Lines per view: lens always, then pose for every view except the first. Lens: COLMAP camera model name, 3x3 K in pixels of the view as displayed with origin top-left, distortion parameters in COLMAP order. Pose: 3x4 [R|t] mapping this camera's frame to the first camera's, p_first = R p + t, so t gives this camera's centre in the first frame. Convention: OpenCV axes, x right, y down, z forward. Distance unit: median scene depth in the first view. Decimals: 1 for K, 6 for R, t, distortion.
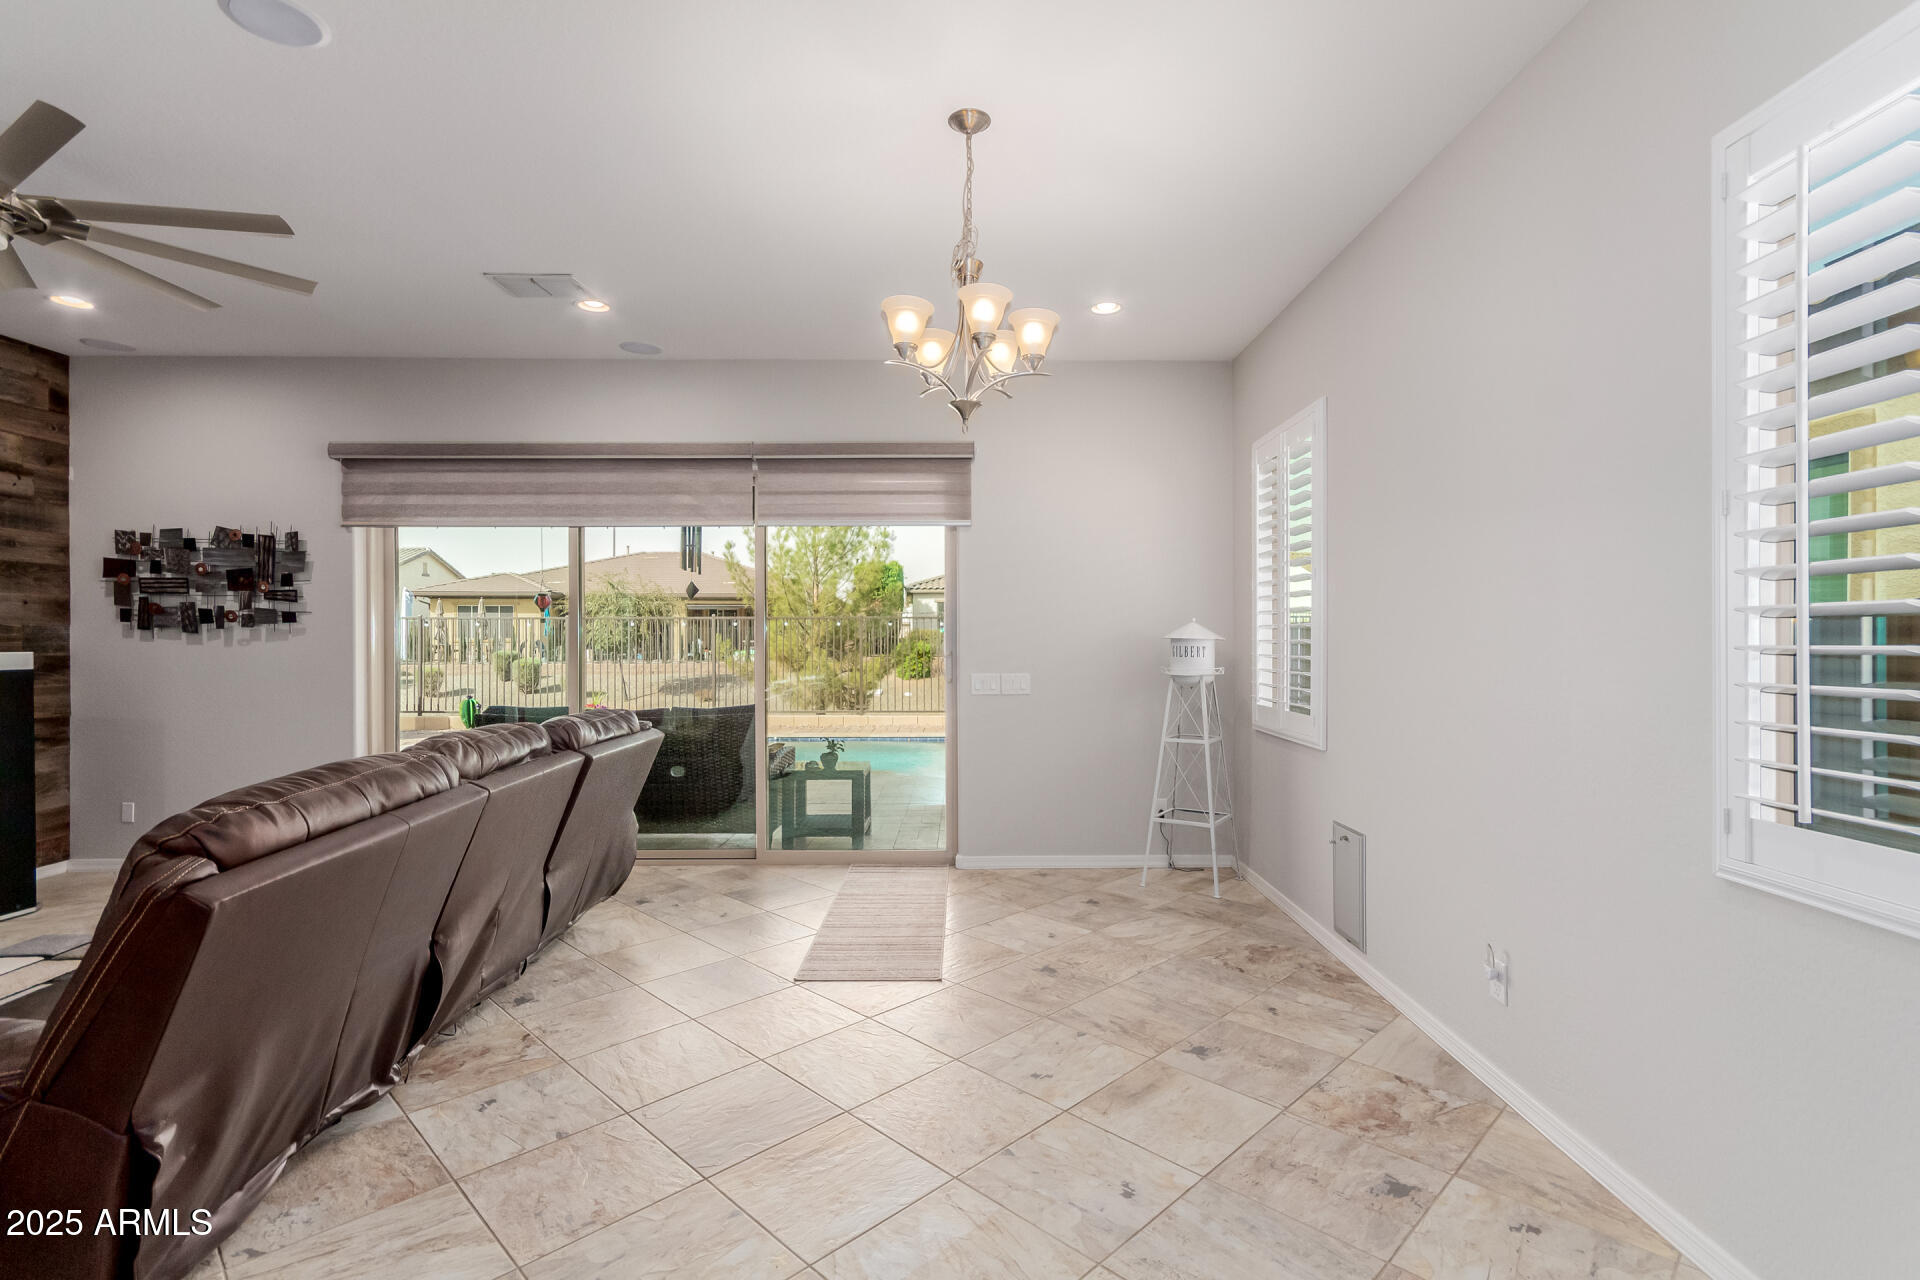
lens RADIAL K [[906.5, 0, 970.2], [0, 906.5, 637.1], [0, 0, 1]] dist [0.002537, 0.002961]
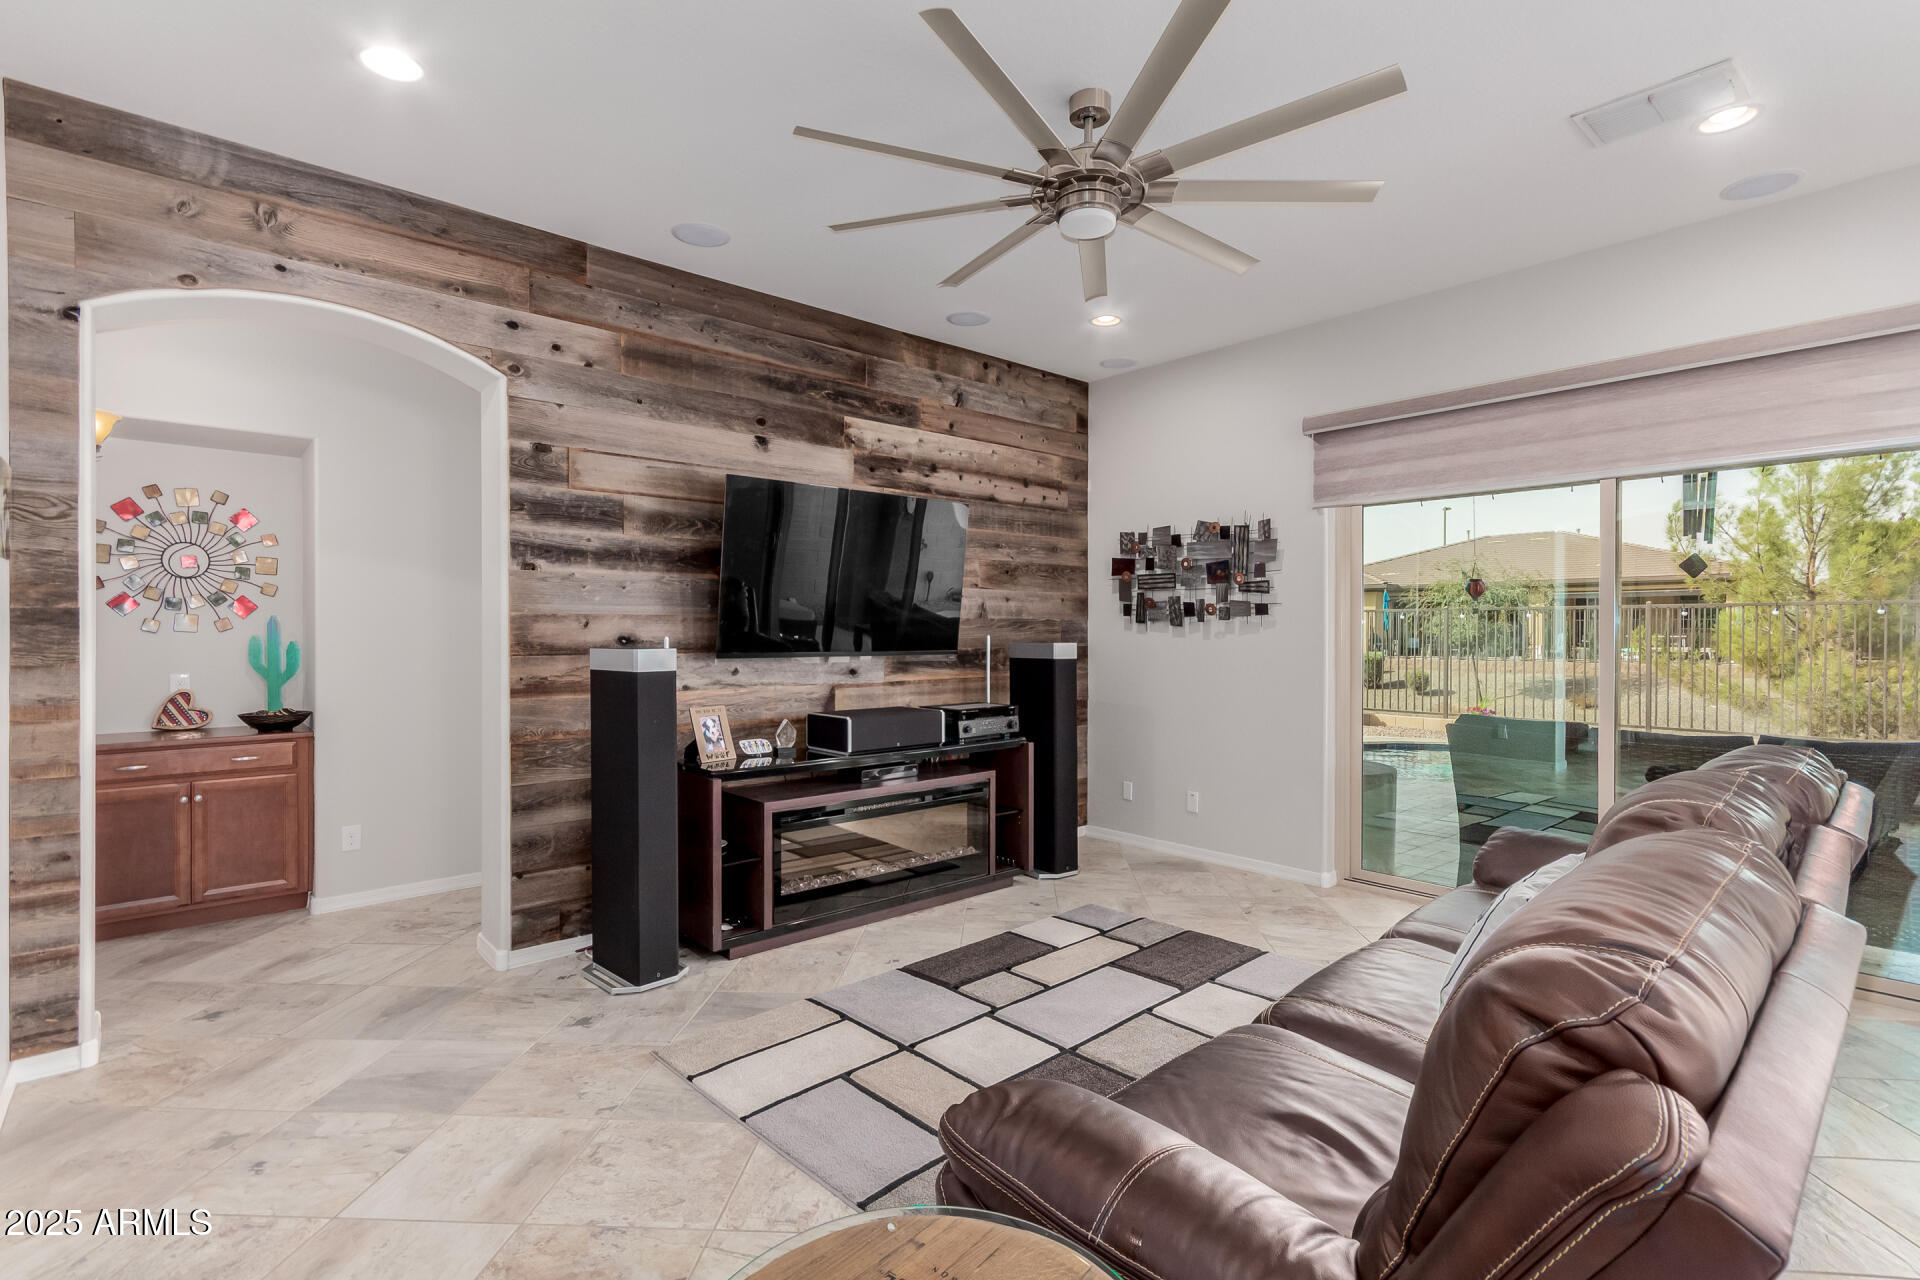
lens RADIAL K [[906.5, 0, 950.2], [0, 906.5, 633.0], [0, 0, 1]] dist [0.002537, 0.002961]
pose [[0.649355, 0.004407, -0.760472, -0.267129], [-0.002243, 0.999990, 0.003880, -0.000050], [0.760482, -0.000814, 0.649359, 0.150635]]
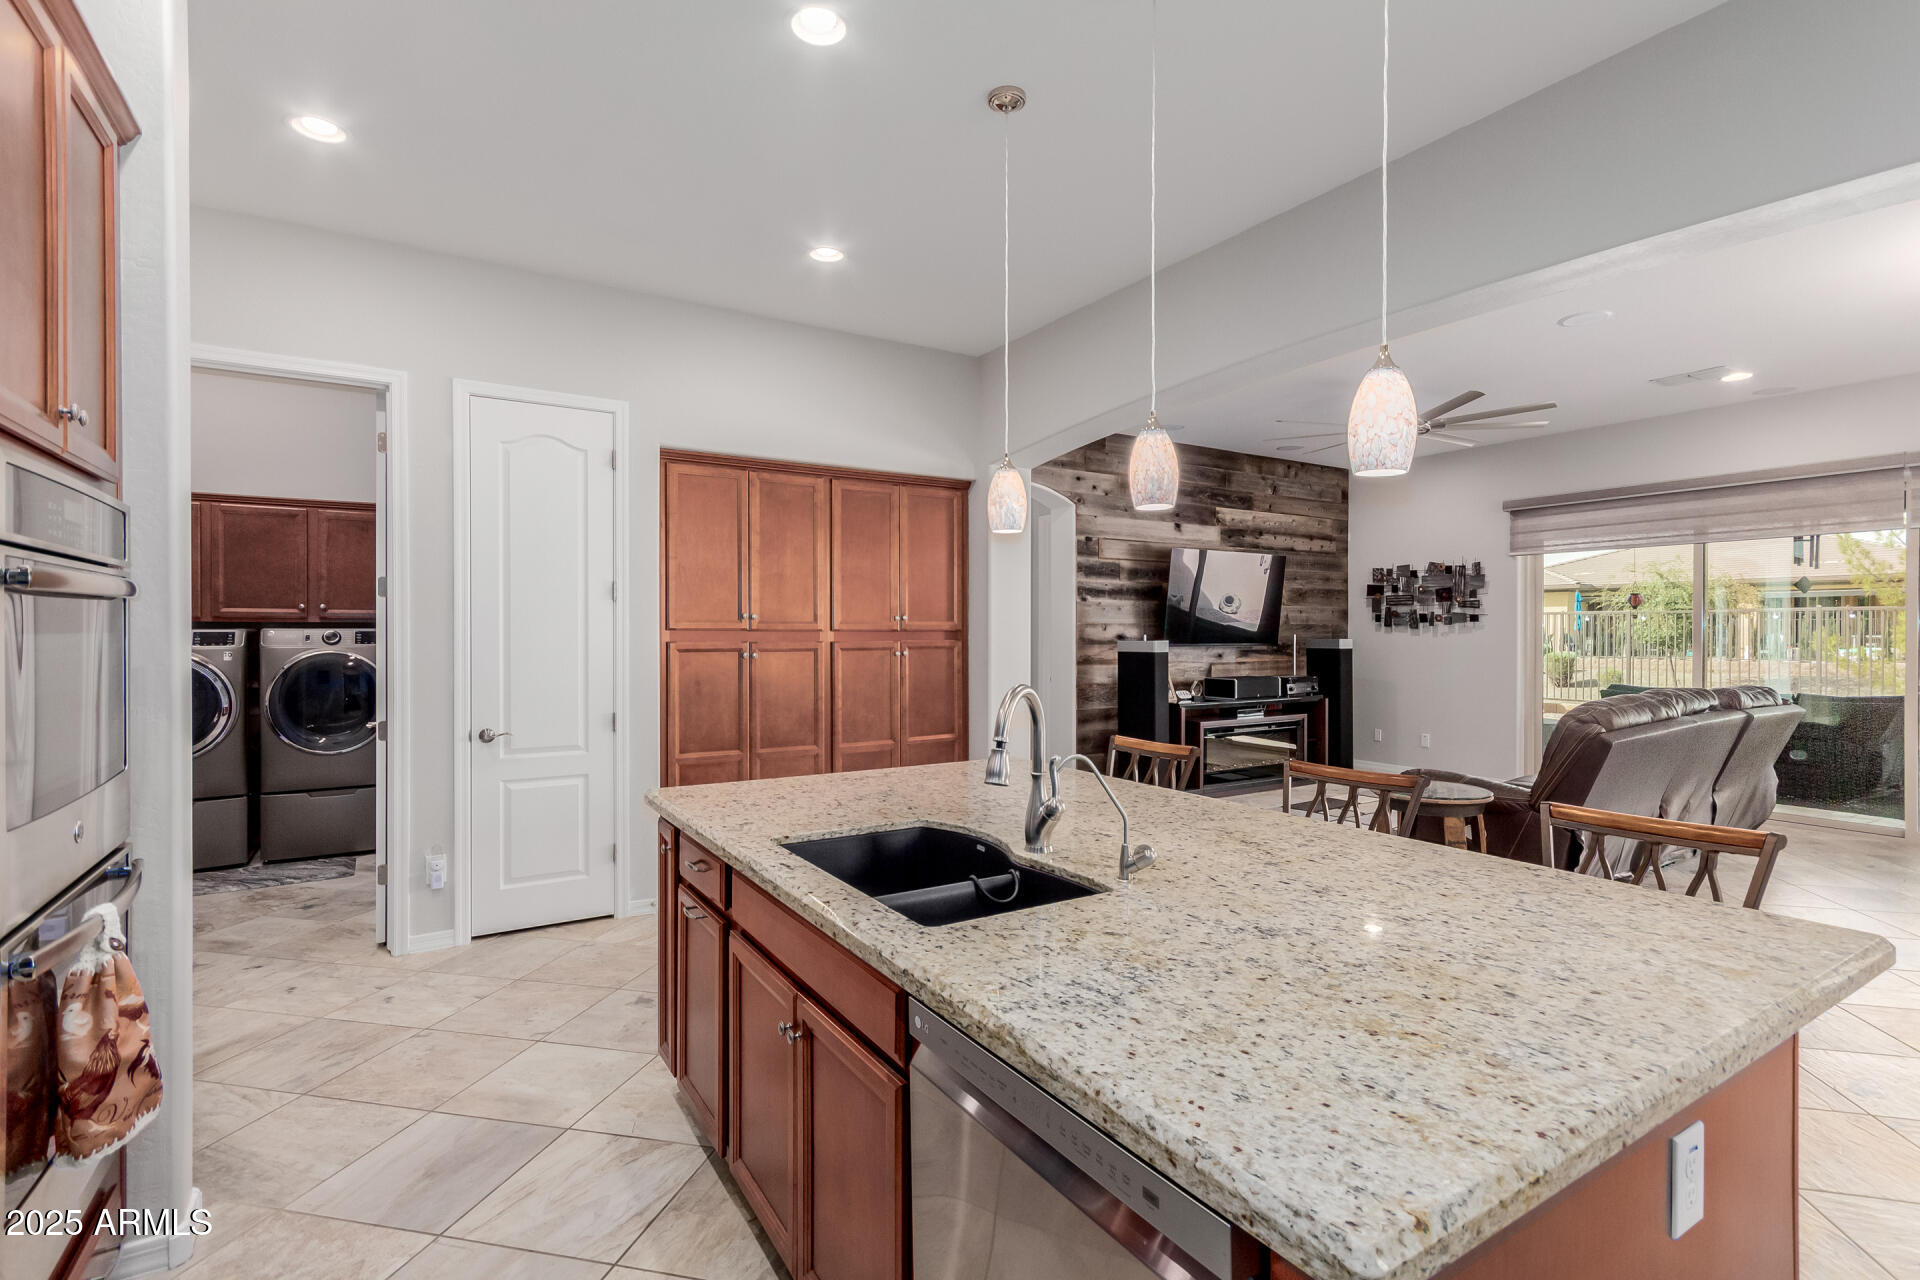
lens RADIAL K [[906.5, 0, 963.4], [0, 906.5, 638.6], [0, 0, 1]] dist [0.002537, 0.002961]
pose [[0.527894, 0.008897, -0.849264, 0.105340], [-0.001202, 0.999952, 0.009728, -0.001546], [0.849310, -0.004114, 0.527879, -0.600044]]
